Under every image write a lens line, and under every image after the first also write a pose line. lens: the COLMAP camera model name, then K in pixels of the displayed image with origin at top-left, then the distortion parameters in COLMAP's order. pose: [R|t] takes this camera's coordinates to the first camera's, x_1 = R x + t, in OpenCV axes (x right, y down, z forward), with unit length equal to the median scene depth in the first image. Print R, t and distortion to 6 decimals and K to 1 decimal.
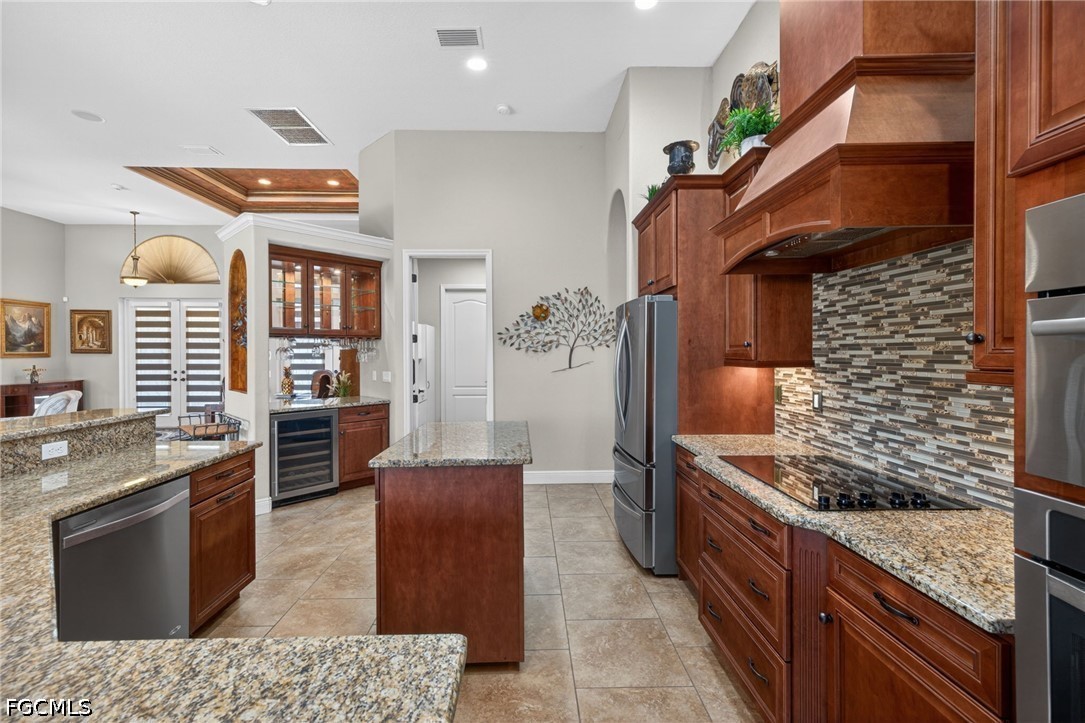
lens RADIAL K [[457.1, 0, 539.5], [0, 457.1, 356.9], [0, 0, 1]] dist [0.008649, -0.001982]
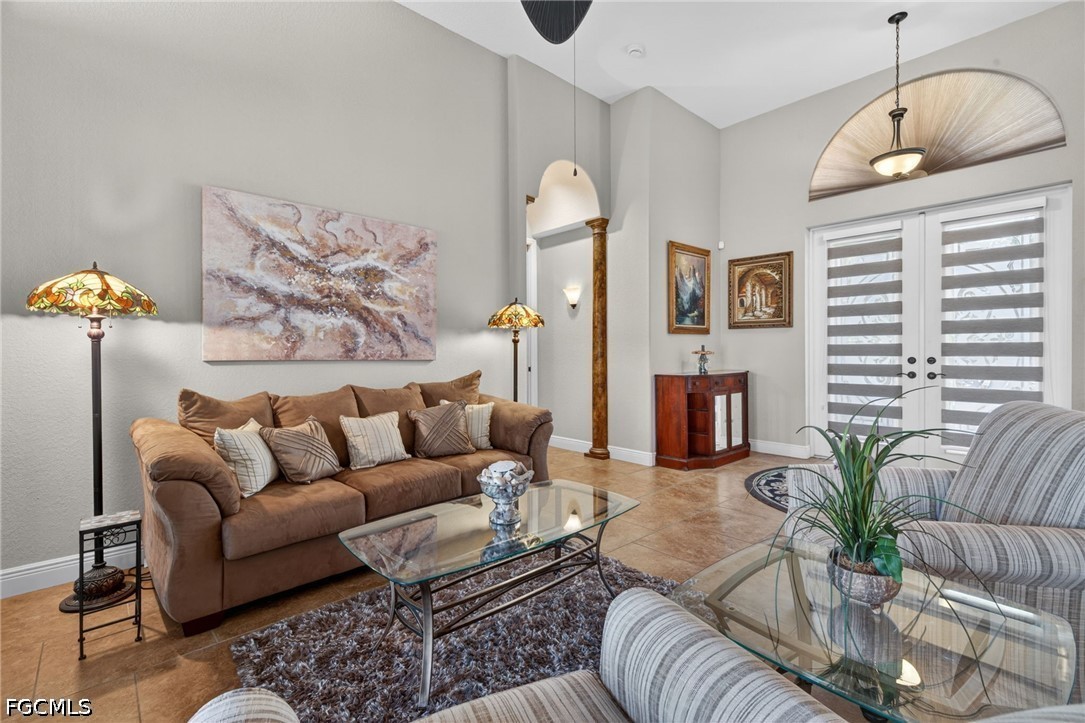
lens RADIAL K [[482.7, 0, 542.5], [0, 482.7, 354.9], [0, 0, 1]] dist [0.005413, 0.000024]
pose [[0.649590, 0.003045, -0.760278, -0.740046], [-0.001979, 0.999995, 0.002314, 0.030120], [0.760282, 0.000002, 0.649593, 0.403654]]
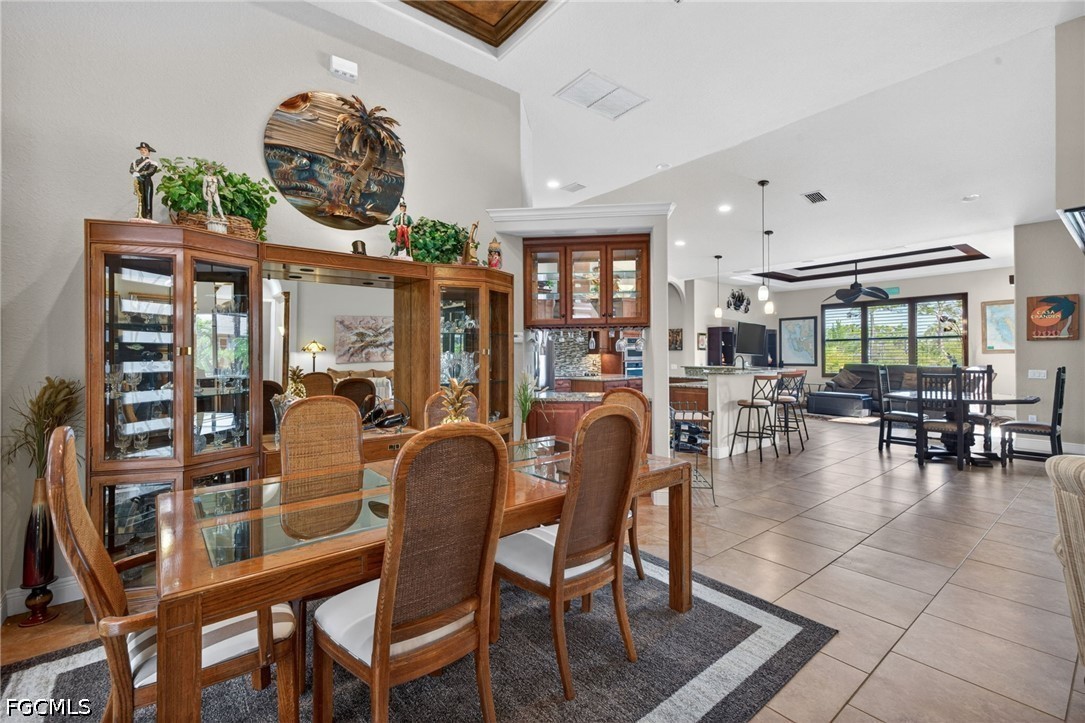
lens RADIAL K [[457.1, 0, 542.2], [0, 457.1, 356.2], [0, 0, 1]] dist [0.008649, -0.001982]
pose [[-0.585166, 0.004125, 0.810903, -0.744786], [0.015615, 0.999859, 0.006182, 0.005261], [-0.810763, 0.016280, -0.585148, 0.997757]]
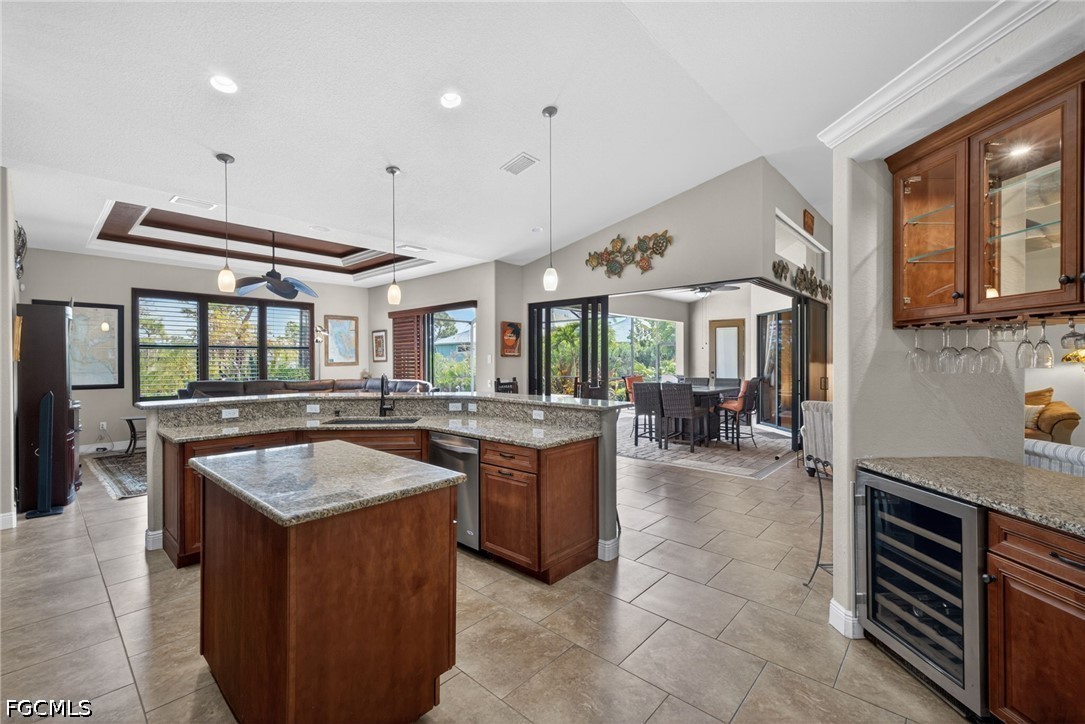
lens RADIAL K [[457.1, 0, 537.6], [0, 457.1, 365.3], [0, 0, 1]] dist [0.008649, -0.001982]
pose [[-0.695591, 0.013939, -0.718303, 0.060690], [-0.001392, 0.999784, 0.020748, -0.004310], [0.718436, 0.015432, -0.695421, 0.590470]]
